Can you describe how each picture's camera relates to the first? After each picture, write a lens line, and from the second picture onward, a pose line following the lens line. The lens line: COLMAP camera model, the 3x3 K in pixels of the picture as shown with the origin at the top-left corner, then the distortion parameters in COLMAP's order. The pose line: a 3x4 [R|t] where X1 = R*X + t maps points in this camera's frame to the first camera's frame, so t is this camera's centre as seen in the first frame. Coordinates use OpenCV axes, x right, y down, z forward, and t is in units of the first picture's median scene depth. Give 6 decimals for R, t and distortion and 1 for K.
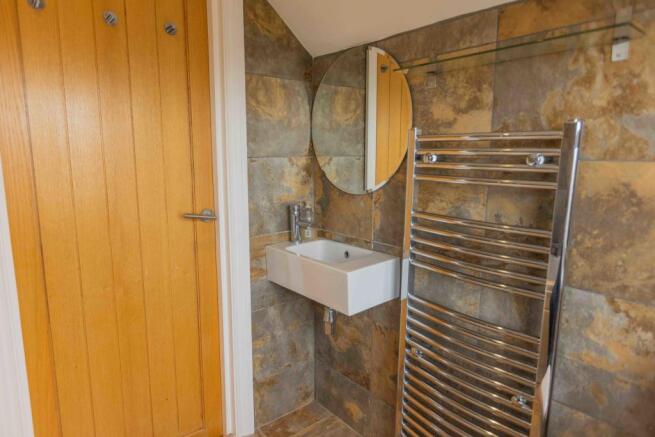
lens RADIAL K [[406.3, 0, 327.5], [0, 406.3, 218.5], [0, 0, 1]] dist [-0.000321, -0.000994]
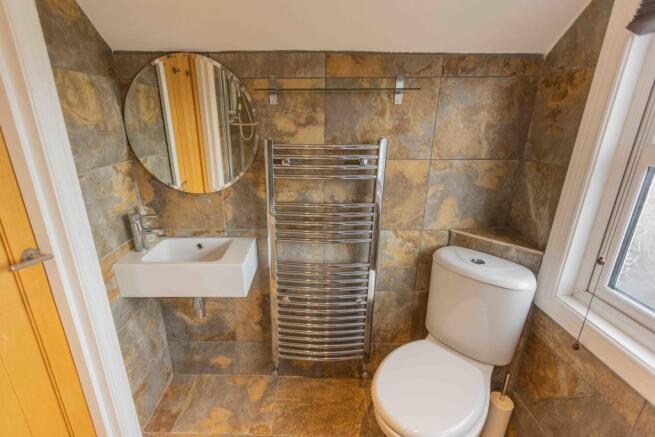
lens RADIAL K [[289.8, 0, 324.3], [0, 289.8, 216.2], [0, 0, 1]] dist [-0.000257, -0.000765]
pose [[0.642453, -0.239219, 0.728031, -0.306706], [0.122913, 0.969895, 0.210227, -0.123725], [-0.756404, -0.045577, 0.652515, 0.220432]]
